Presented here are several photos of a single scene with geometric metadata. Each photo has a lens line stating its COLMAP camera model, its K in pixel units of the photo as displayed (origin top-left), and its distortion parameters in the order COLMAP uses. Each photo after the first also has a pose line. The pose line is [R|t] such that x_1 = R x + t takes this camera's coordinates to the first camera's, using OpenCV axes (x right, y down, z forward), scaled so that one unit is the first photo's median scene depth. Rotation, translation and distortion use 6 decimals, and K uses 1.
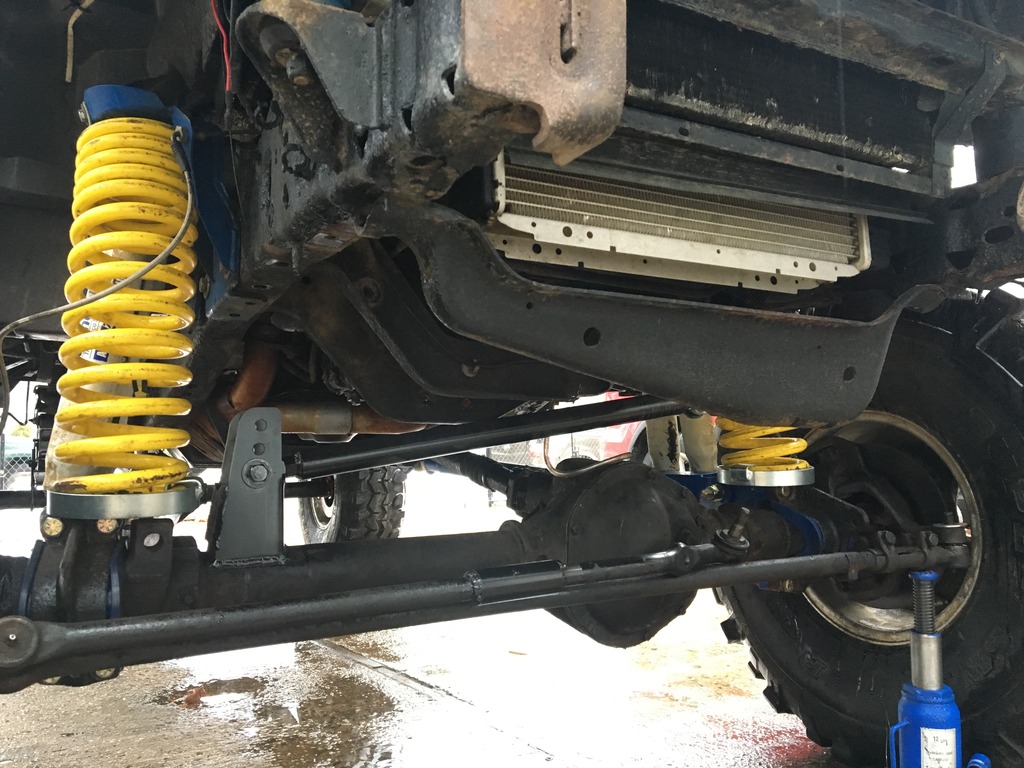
lens RADIAL K [[863.6, 0, 512.0], [0, 863.6, 384.0], [0, 0, 1]] dist [0.004973, 0.001804]
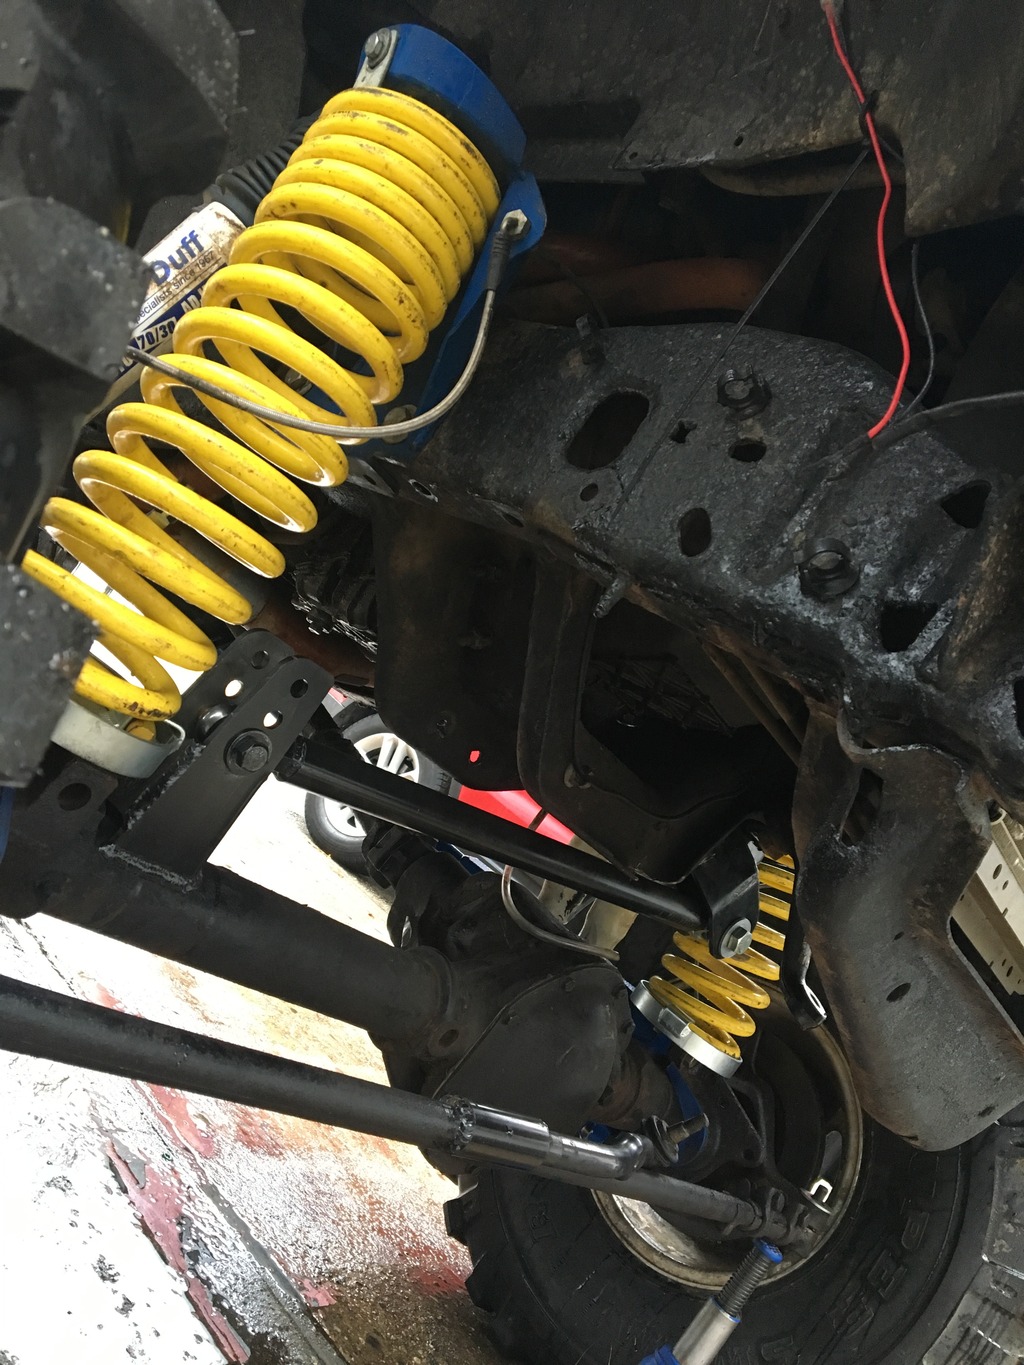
lens RADIAL K [[1134.4, 0, 512.0], [0, 1134.4, 682.5], [0, 0, 1]] dist [0.032296, 0.001403]
pose [[0.742998, 0.587119, 0.321318, -0.351482], [-0.616168, 0.787488, -0.014122, -0.028623], [-0.261326, -0.187493, 0.946866, 0.173381]]
